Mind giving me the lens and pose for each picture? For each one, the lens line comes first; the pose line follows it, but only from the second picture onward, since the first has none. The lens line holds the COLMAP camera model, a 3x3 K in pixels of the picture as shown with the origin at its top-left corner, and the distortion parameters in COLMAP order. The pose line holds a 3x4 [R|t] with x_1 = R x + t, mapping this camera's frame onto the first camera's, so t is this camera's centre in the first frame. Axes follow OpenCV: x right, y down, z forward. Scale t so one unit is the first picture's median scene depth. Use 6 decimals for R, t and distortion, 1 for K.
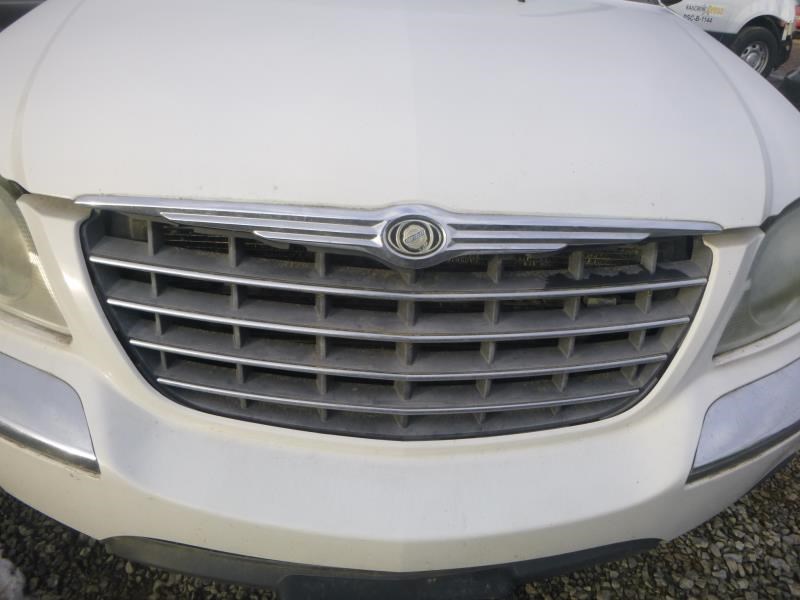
lens RADIAL K [[578.9, 0, 400.0], [0, 578.9, 300.0], [0, 0, 1]] dist [-0.022800, -0.006819]
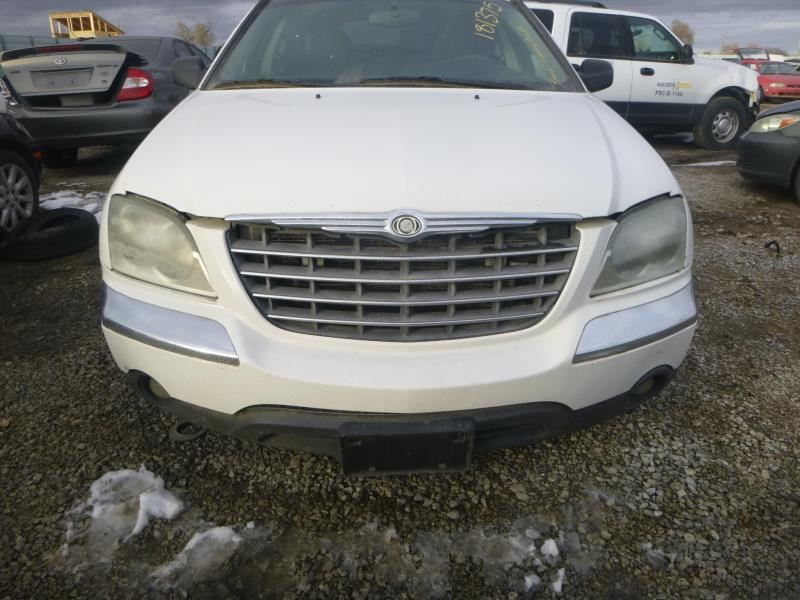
lens RADIAL K [[587.6, 0, 400.0], [0, 587.6, 300.0], [0, 0, 1]] dist [-0.017938, -0.005969]
pose [[0.998345, -0.050940, -0.026696, 0.038509], [0.046721, 0.989043, -0.140036, 0.362916], [0.033537, 0.138557, 0.989786, -0.789430]]
